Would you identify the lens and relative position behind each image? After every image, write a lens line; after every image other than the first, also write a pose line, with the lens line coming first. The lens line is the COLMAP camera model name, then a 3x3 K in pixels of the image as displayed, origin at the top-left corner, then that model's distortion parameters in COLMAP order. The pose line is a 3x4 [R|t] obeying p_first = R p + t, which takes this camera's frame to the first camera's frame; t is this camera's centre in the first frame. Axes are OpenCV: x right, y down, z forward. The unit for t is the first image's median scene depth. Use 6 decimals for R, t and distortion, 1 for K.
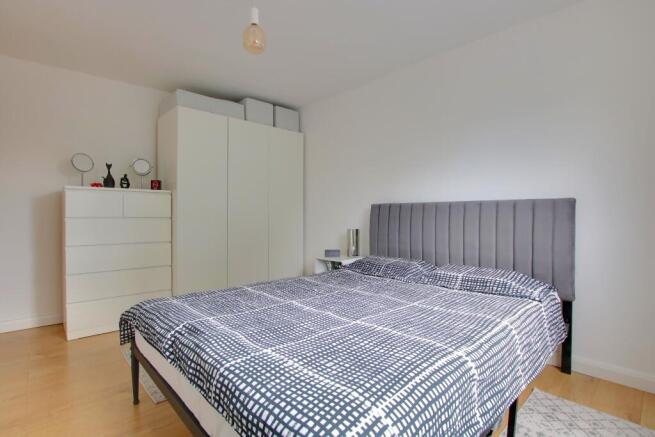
lens RADIAL K [[325.7, 0, 333.1], [0, 325.7, 216.1], [0, 0, 1]] dist [-0.035335, 0.000467]
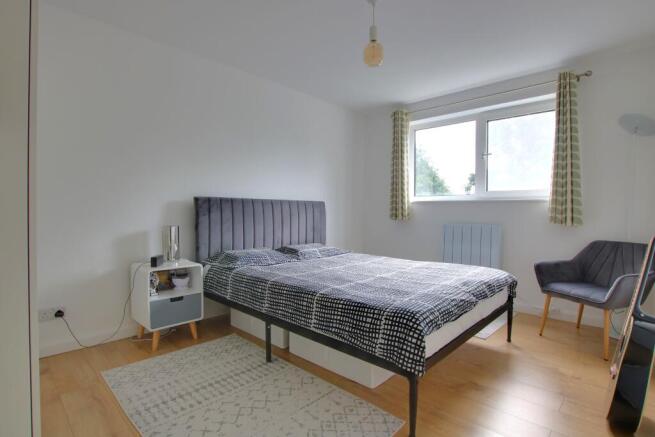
lens RADIAL K [[325.7, 0, 333.1], [0, 325.7, 216.1], [0, 0, 1]] dist [-0.035335, 0.000467]
pose [[-0.051236, -0.009184, 0.998644, -0.822104], [-0.000242, 0.999958, 0.009184, 0.008160], [-0.998687, 0.000229, -0.051236, 0.715356]]
